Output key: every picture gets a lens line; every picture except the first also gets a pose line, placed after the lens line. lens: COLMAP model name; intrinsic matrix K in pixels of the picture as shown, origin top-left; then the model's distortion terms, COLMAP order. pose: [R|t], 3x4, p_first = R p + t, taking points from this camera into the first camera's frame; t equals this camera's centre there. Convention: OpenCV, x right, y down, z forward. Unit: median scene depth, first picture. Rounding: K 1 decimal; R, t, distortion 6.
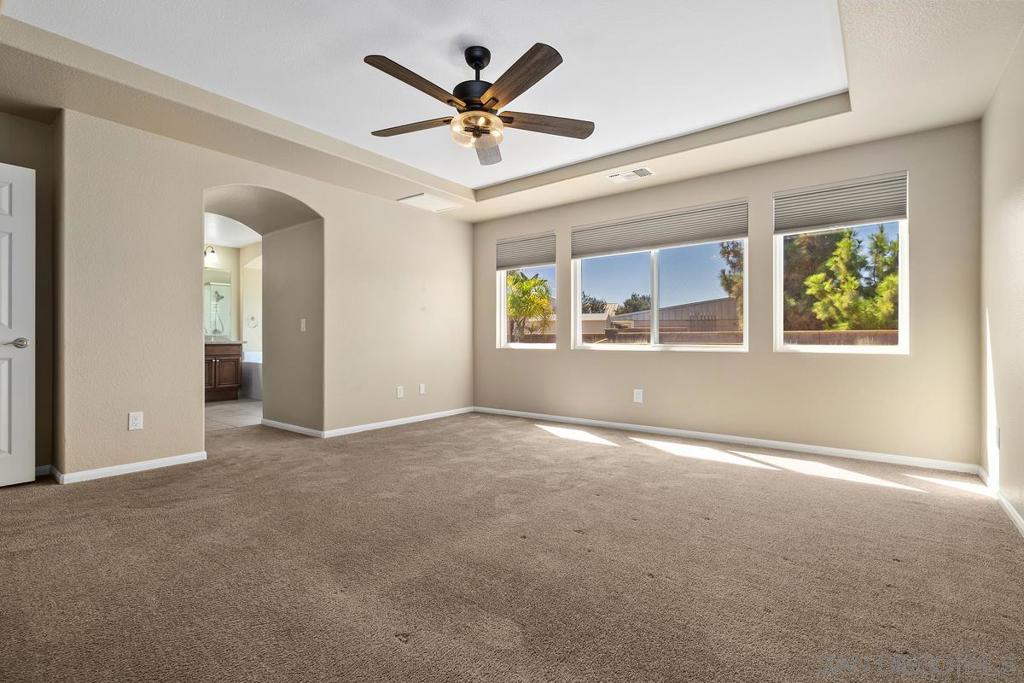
lens RADIAL K [[461.8, 0, 503.6], [0, 461.8, 341.5], [0, 0, 1]] dist [-0.003924, 0.001478]
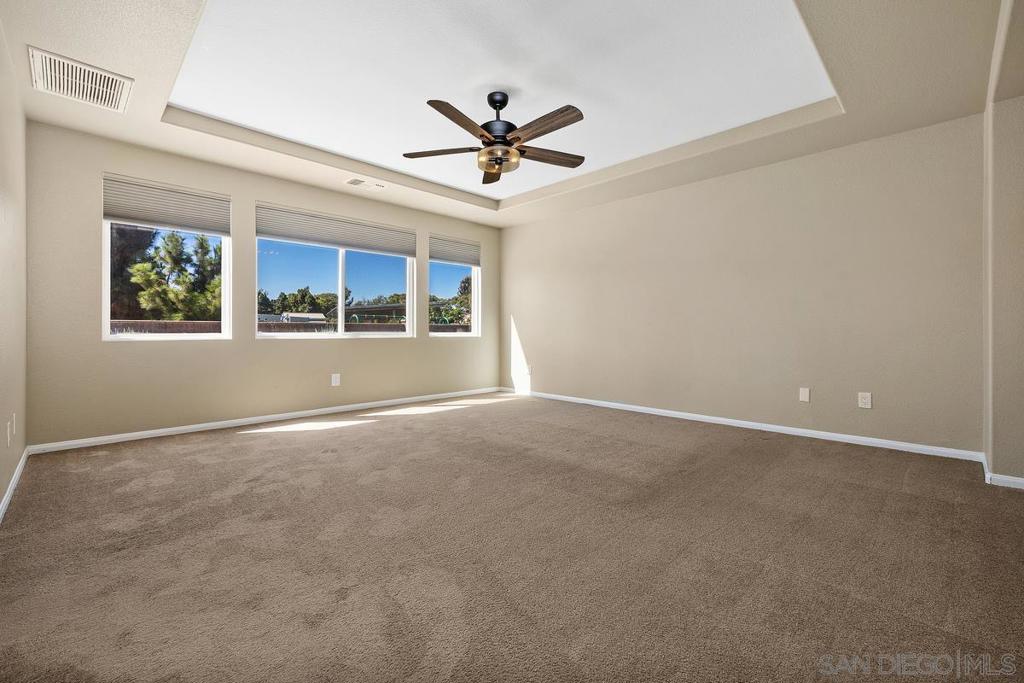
lens RADIAL K [[438.9, 0, 501.2], [0, 438.9, 338.0], [0, 0, 1]] dist [0.005732, -0.000334]
pose [[0.127546, -0.021139, 0.991607, -0.187994], [0.005280, 0.999773, 0.020634, -0.000411], [-0.991819, 0.002604, 0.127629, 0.128977]]
